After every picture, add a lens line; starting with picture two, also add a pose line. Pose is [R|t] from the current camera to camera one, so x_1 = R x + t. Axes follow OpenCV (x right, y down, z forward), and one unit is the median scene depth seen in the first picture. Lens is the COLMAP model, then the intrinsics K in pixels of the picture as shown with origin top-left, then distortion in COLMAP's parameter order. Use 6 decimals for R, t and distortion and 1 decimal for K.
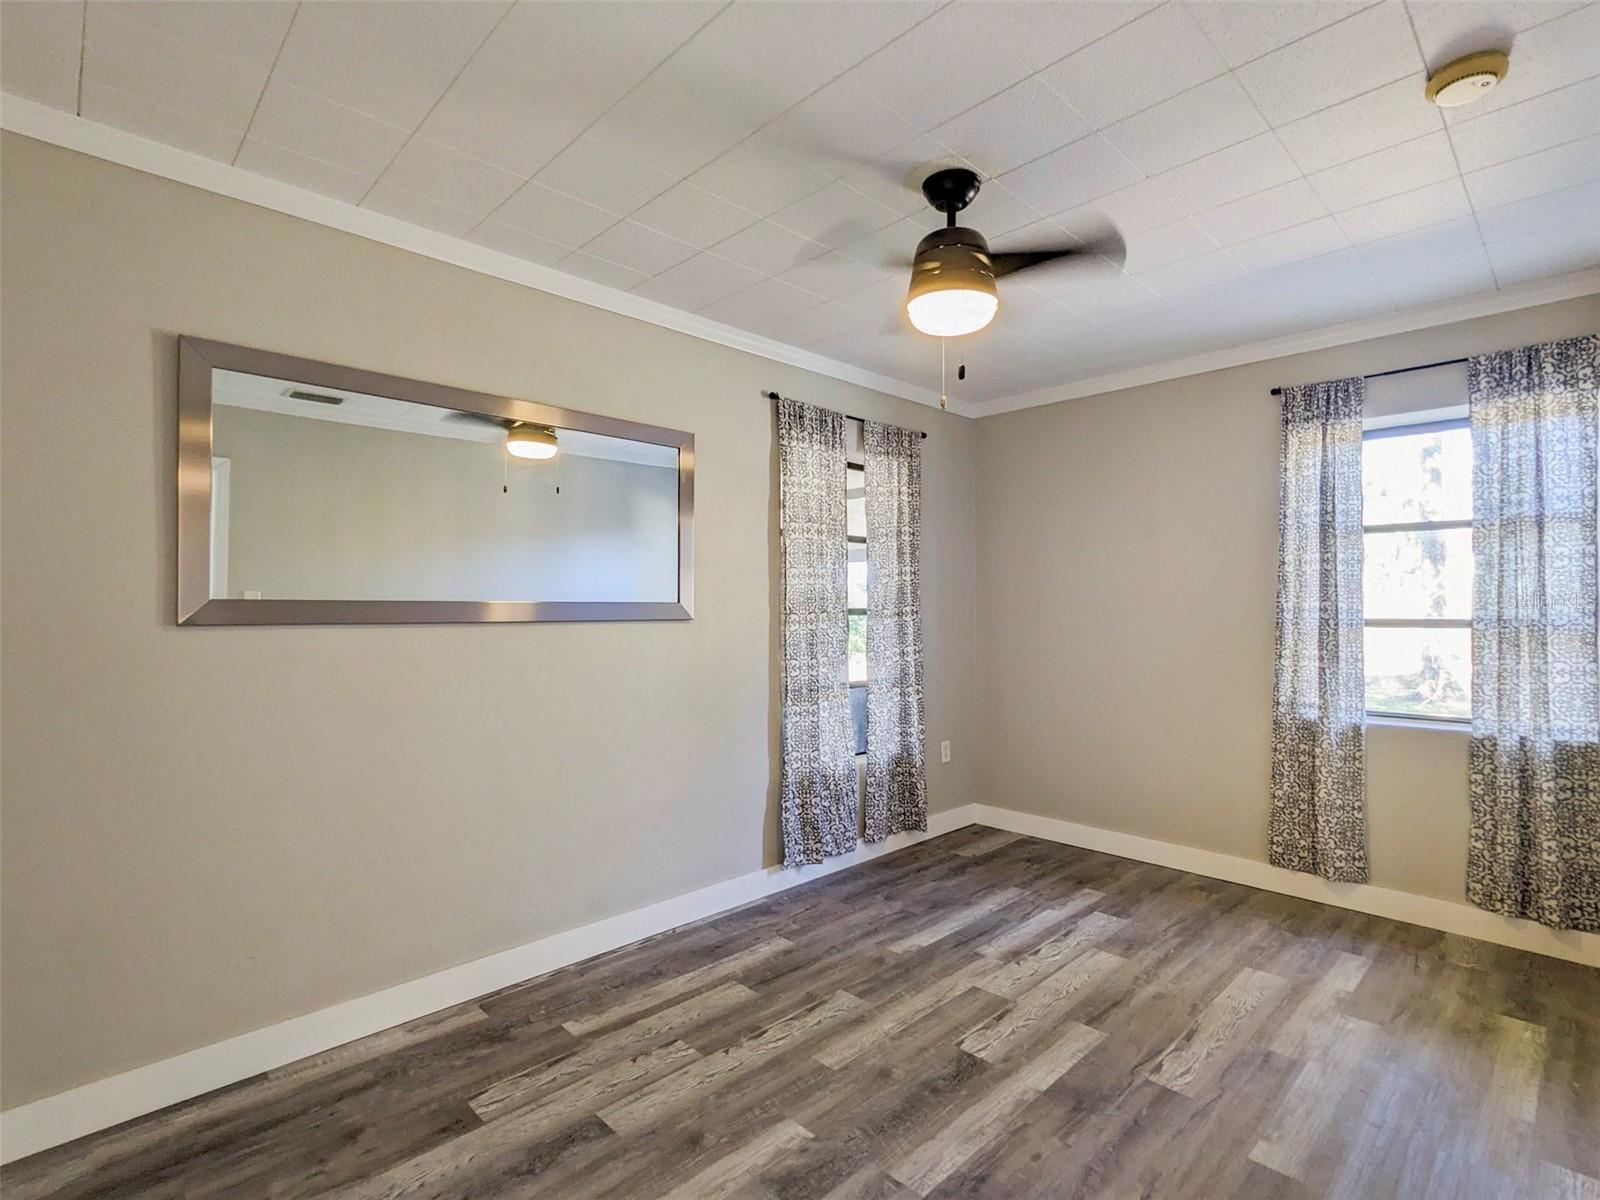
lens RADIAL K [[778.3, 0, 806.1], [0, 778.3, 602.6], [0, 0, 1]] dist [-0.000612, 0.002384]
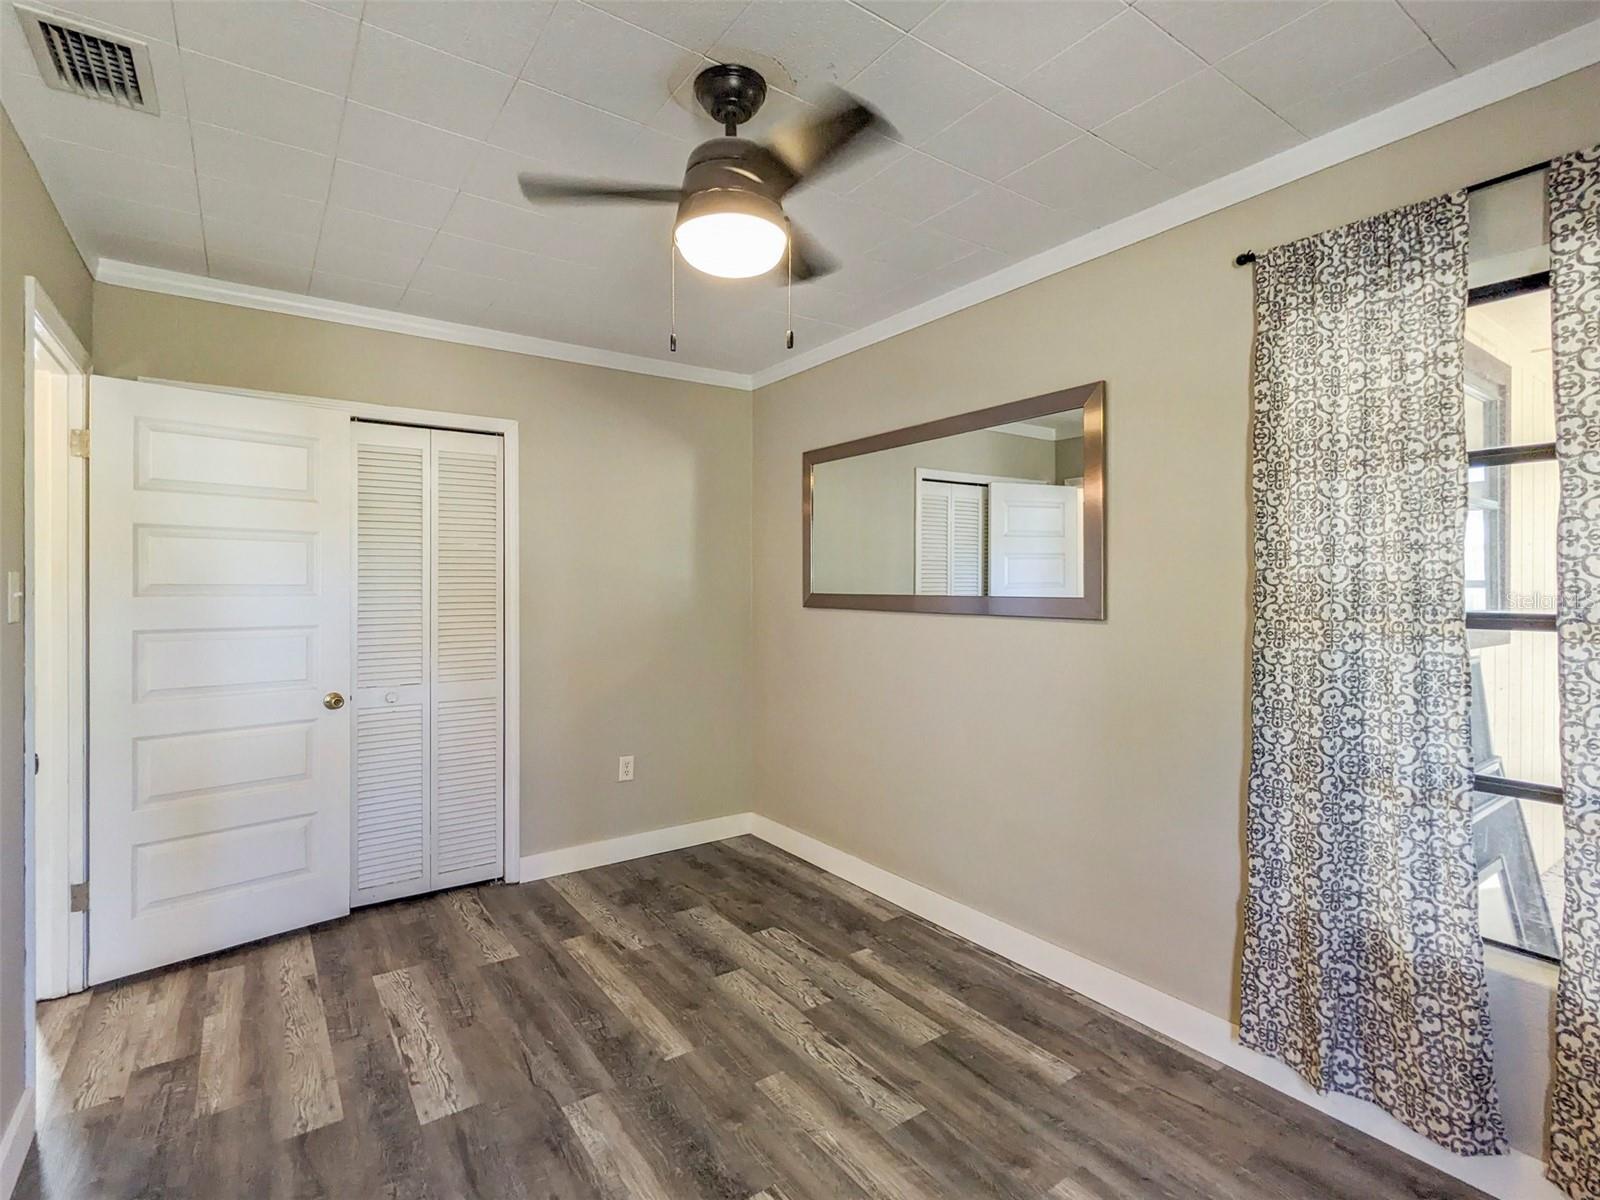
lens RADIAL K [[778.3, 0, 810.8], [0, 778.3, 586.9], [0, 0, 1]] dist [-0.000612, 0.002384]
pose [[-0.146486, 0.002366, -0.989210, 0.848443], [0.007294, 0.999973, 0.001312, -0.017972], [0.989186, -0.007023, -0.146500, 1.043972]]
